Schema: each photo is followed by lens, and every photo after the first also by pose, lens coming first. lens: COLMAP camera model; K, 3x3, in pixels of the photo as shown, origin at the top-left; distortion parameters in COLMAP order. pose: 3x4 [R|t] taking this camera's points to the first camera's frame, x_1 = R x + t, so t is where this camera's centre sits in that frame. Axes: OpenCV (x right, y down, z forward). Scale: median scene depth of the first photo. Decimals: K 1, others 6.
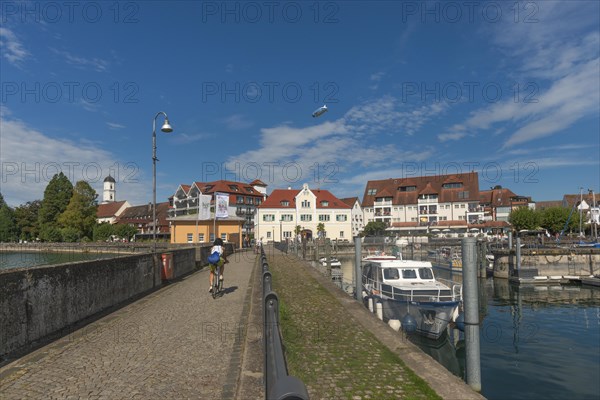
lens RADIAL K [[351.1, 0, 304.1], [0, 351.1, 228.2], [0, 0, 1]] dist [-0.000565, -0.001822]
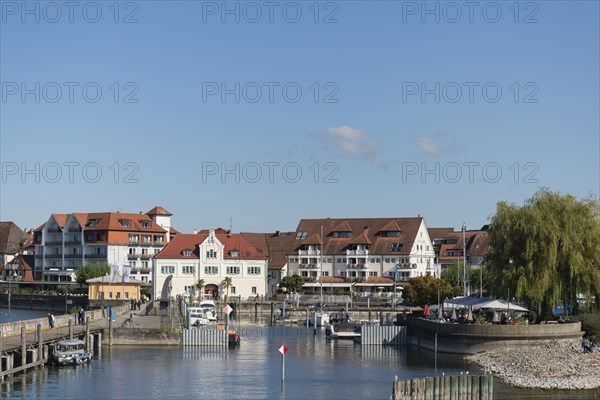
lens RADIAL K [[1233.1, 0, 300.0], [0, 1233.1, 200.0], [0, 0, 1]] dist [-0.119738, -0.235287]
pose [[0.999428, 0.017676, -0.028842, 0.298482], [-0.018597, 0.999316, -0.031970, -0.106301], [0.028257, 0.032488, 0.999073, -1.959597]]
